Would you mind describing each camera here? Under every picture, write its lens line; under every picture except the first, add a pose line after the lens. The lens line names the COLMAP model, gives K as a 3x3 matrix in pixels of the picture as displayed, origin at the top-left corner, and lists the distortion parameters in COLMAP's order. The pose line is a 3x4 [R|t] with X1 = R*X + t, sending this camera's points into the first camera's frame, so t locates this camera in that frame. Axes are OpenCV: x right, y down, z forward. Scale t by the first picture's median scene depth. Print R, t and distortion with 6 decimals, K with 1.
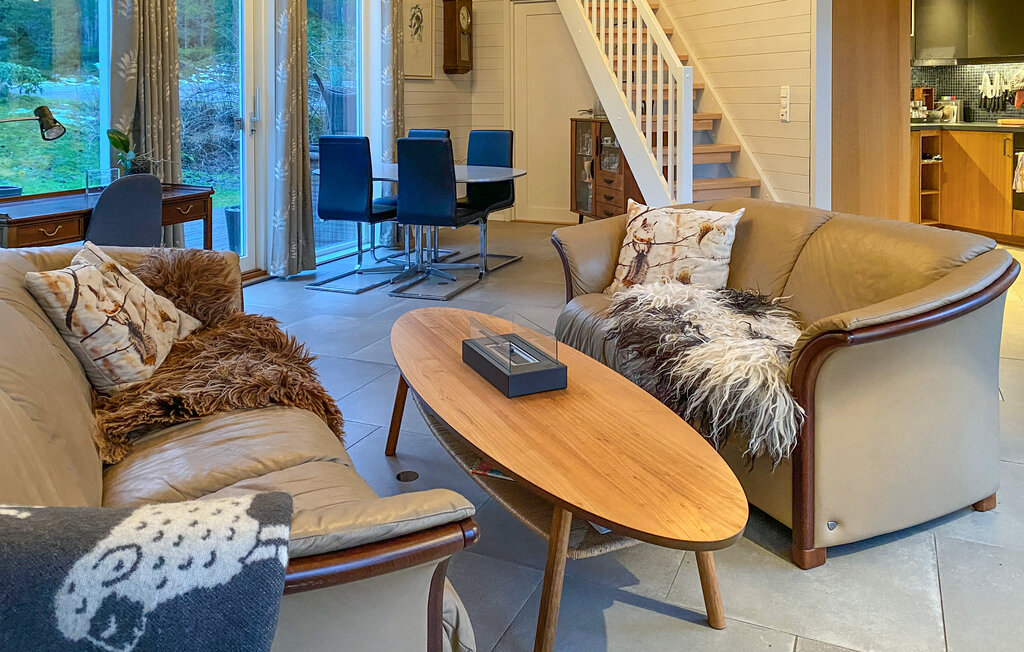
lens RADIAL K [[811.0, 0, 513.4], [0, 811.0, 230.5], [0, 0, 1]] dist [0.011726, 0.007956]
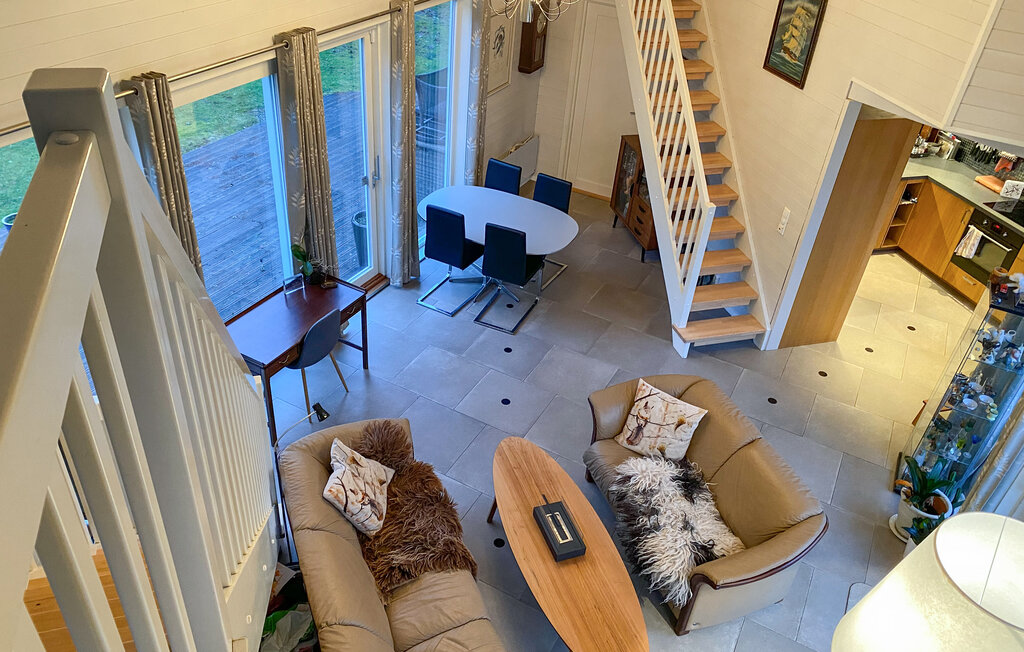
lens RADIAL K [[777.4, 0, 479.1], [0, 777.4, 326.1], [0, 0, 1]] dist [0.009114, -0.006868]
pose [[0.995272, 0.089582, -0.037525, -0.099986], [-0.052182, 0.819069, 0.571317, -0.785054], [0.081916, -0.566658, 0.819871, -0.175142]]
